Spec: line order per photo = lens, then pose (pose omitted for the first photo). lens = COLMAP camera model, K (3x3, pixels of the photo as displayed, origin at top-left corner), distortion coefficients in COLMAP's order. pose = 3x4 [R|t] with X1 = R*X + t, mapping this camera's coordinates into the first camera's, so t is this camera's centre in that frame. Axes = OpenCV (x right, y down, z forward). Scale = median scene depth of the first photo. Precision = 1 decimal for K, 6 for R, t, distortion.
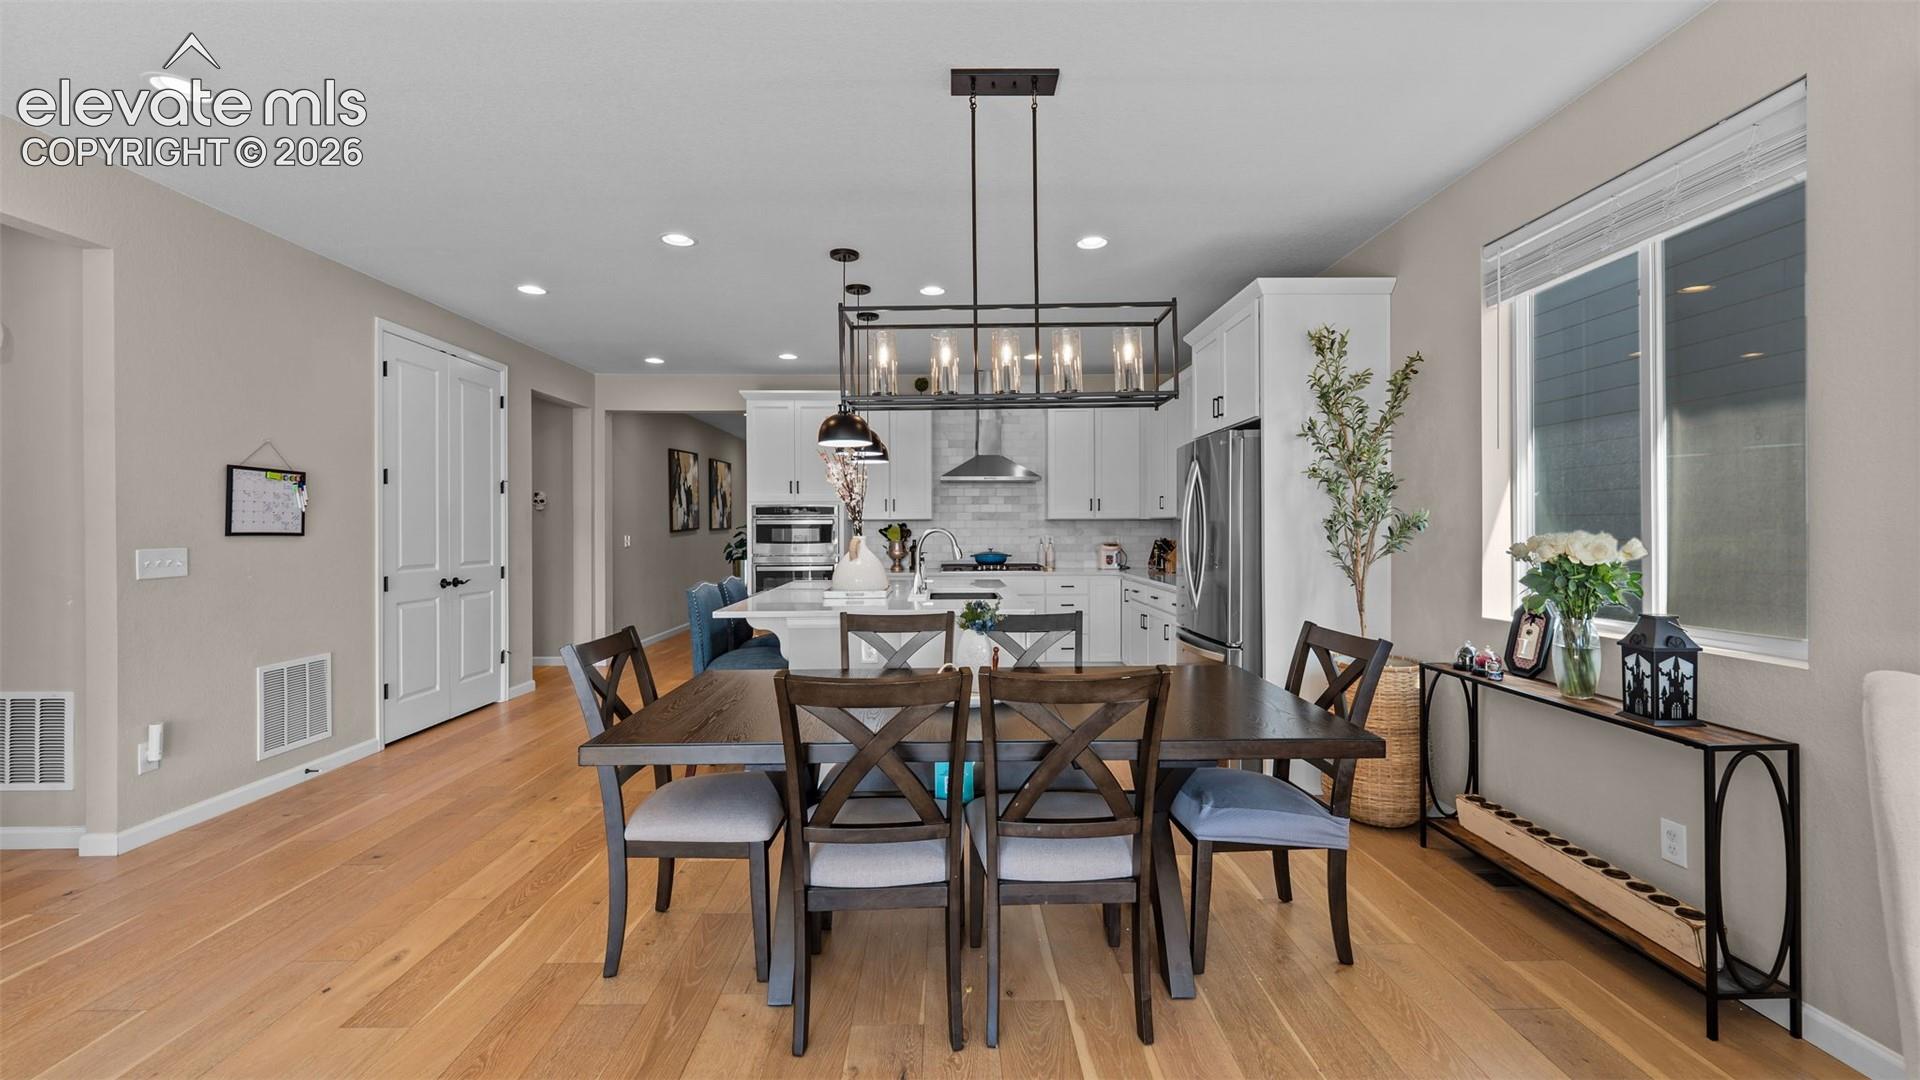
lens RADIAL K [[777.1, 0, 958.8], [0, 777.1, 528.8], [0, 0, 1]] dist [0.000819, -0.000228]
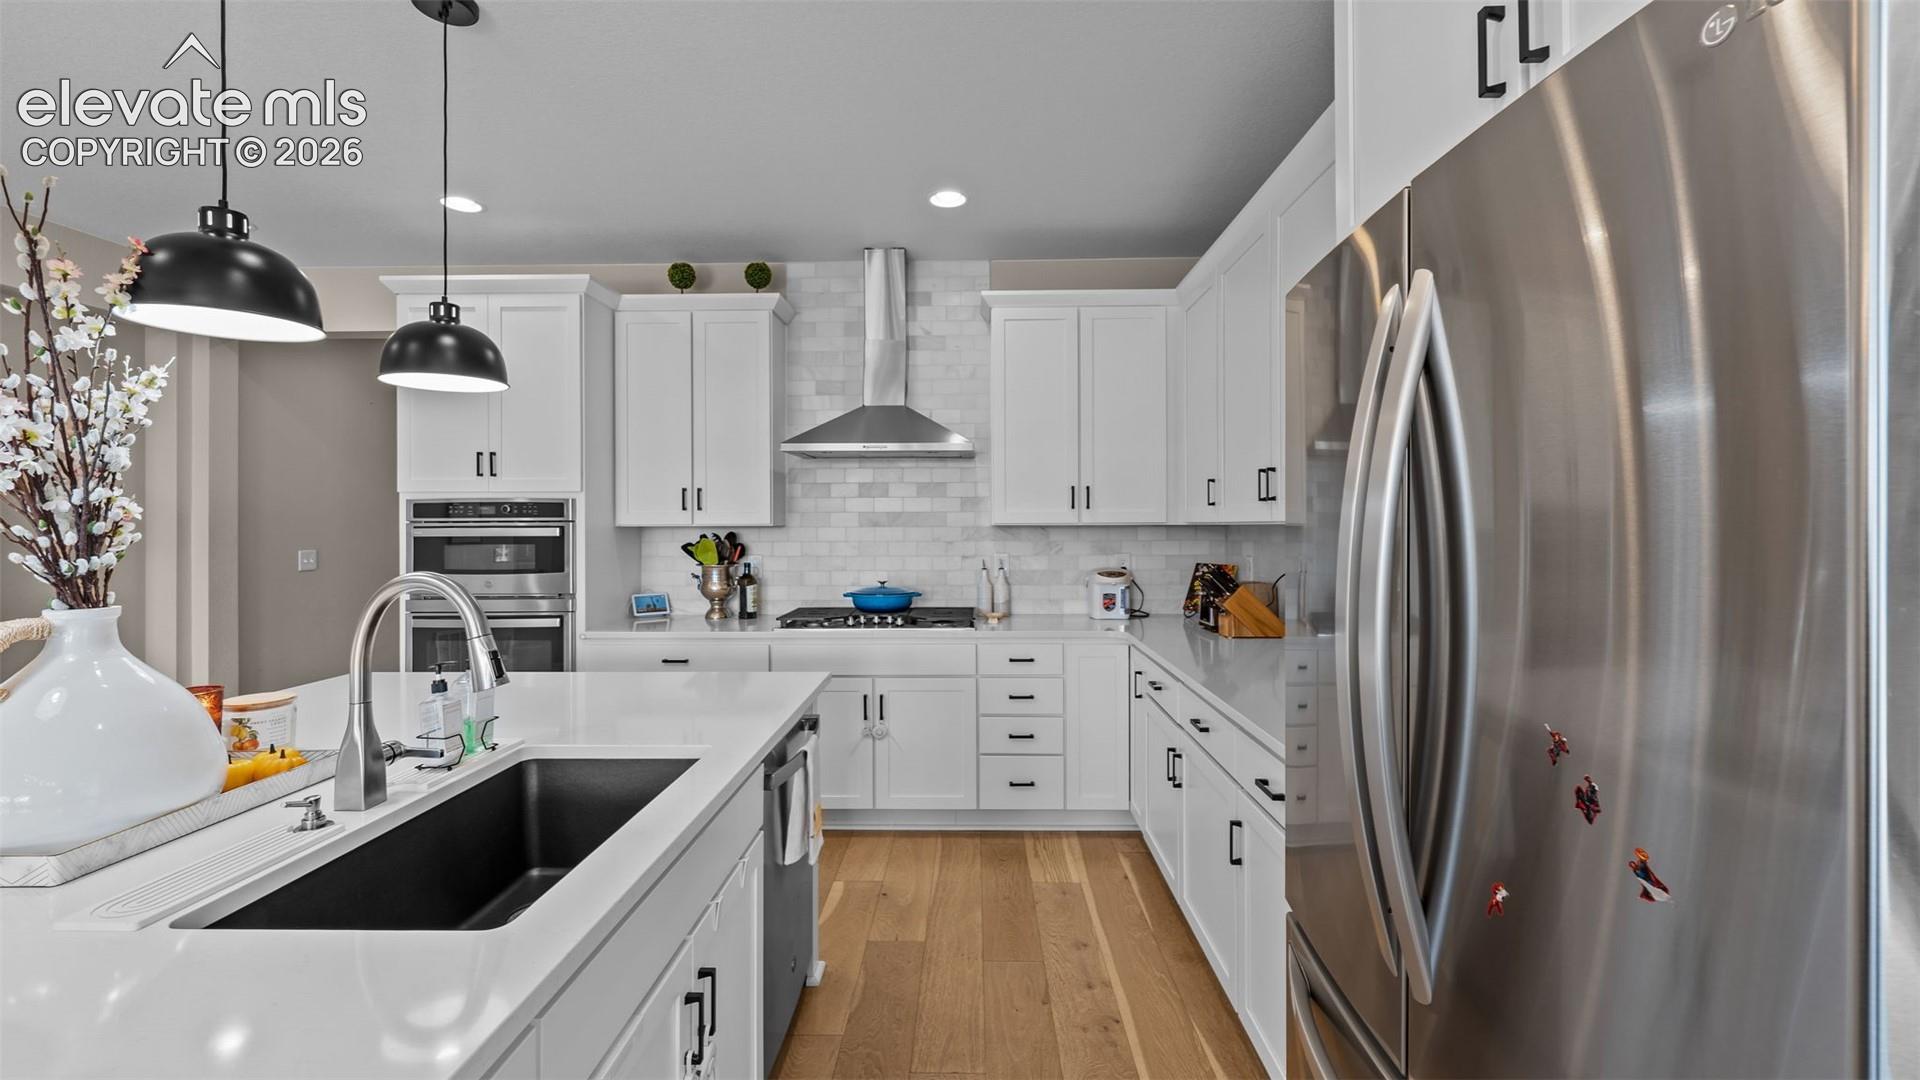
lens RADIAL K [[777.1, 0, 958.8], [0, 777.1, 528.8], [0, 0, 1]] dist [0.000819, -0.000228]
pose [[0.999347, -0.000682, -0.036138, 0.111845], [0.000868, 0.999986, 0.005125, -0.012813], [0.036134, -0.005153, 0.999334, 0.472625]]
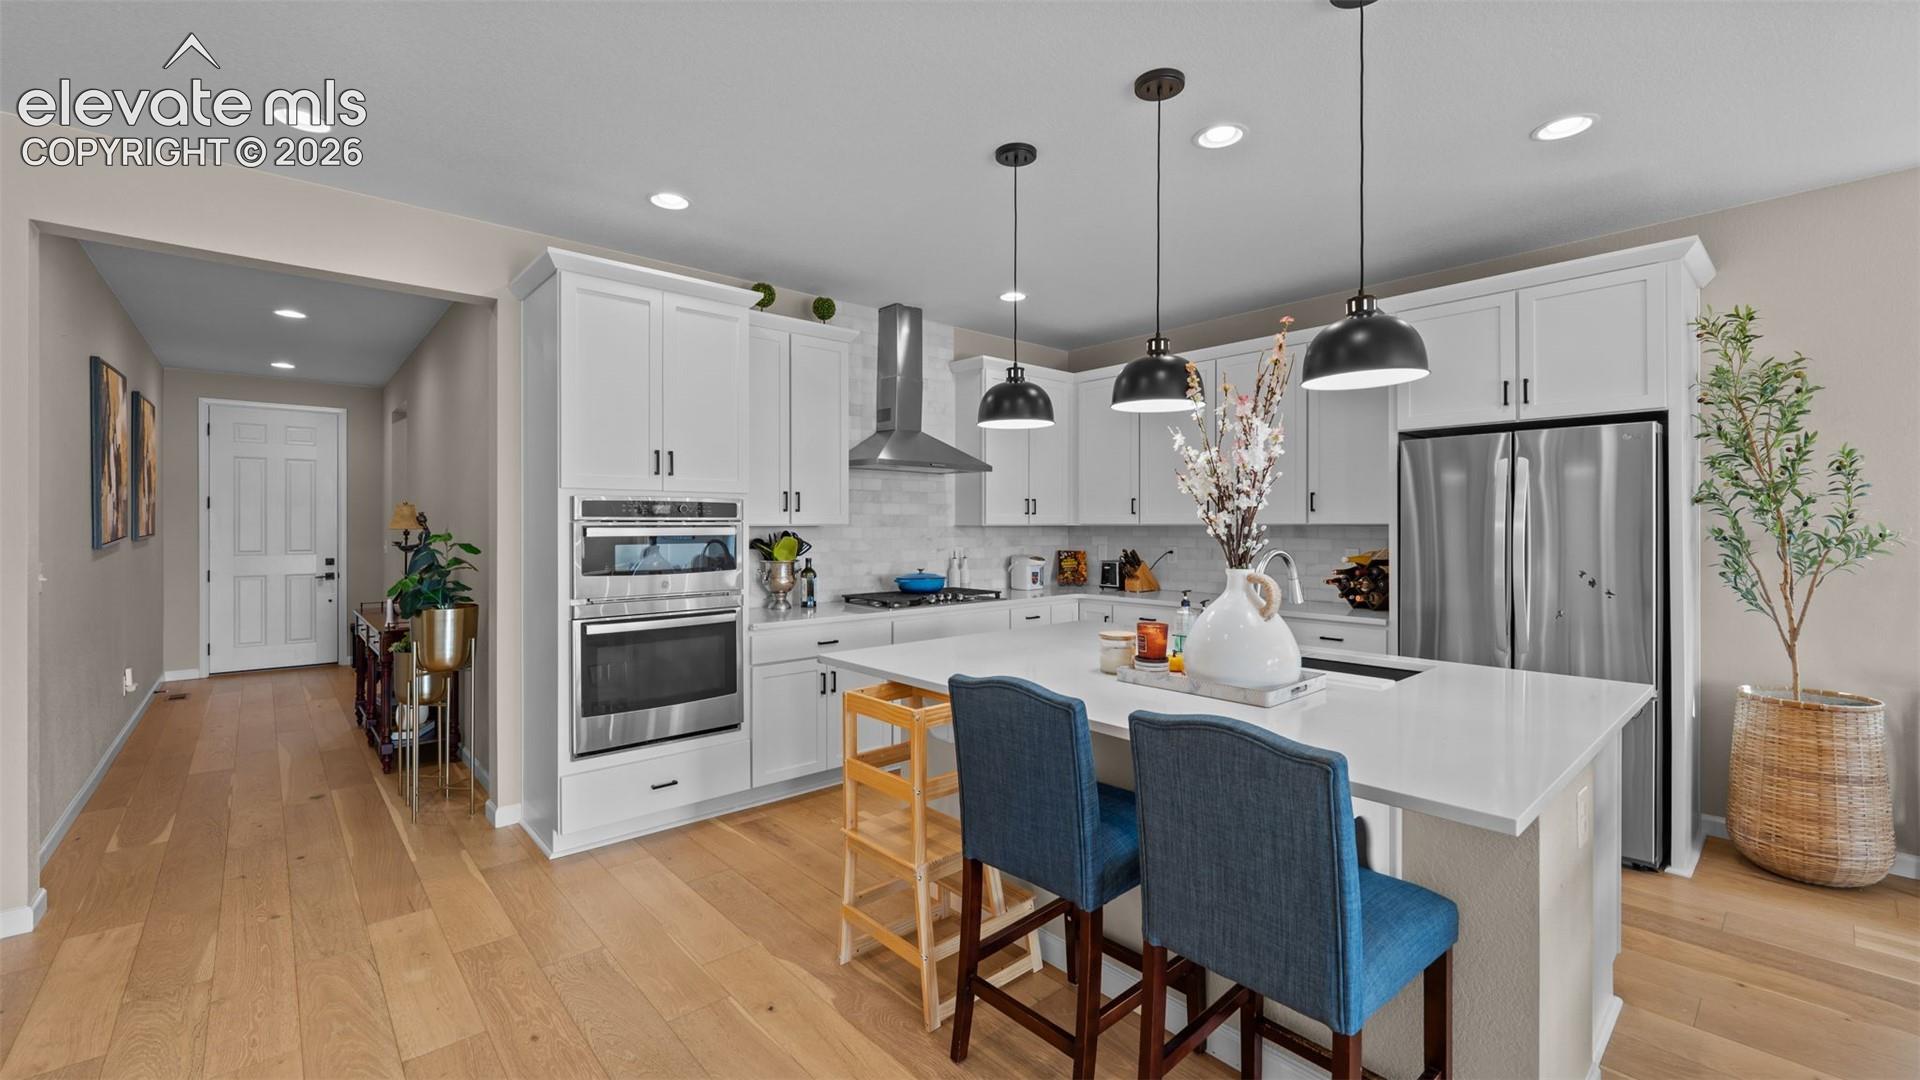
lens RADIAL K [[777.1, 0, 958.8], [0, 777.1, 528.8], [0, 0, 1]] dist [0.000819, -0.000228]
pose [[0.760088, -0.001269, 0.649818, -0.373871], [-0.000550, 0.999996, 0.002595, -0.011353], [-0.649819, -0.002330, 0.760085, 0.462743]]
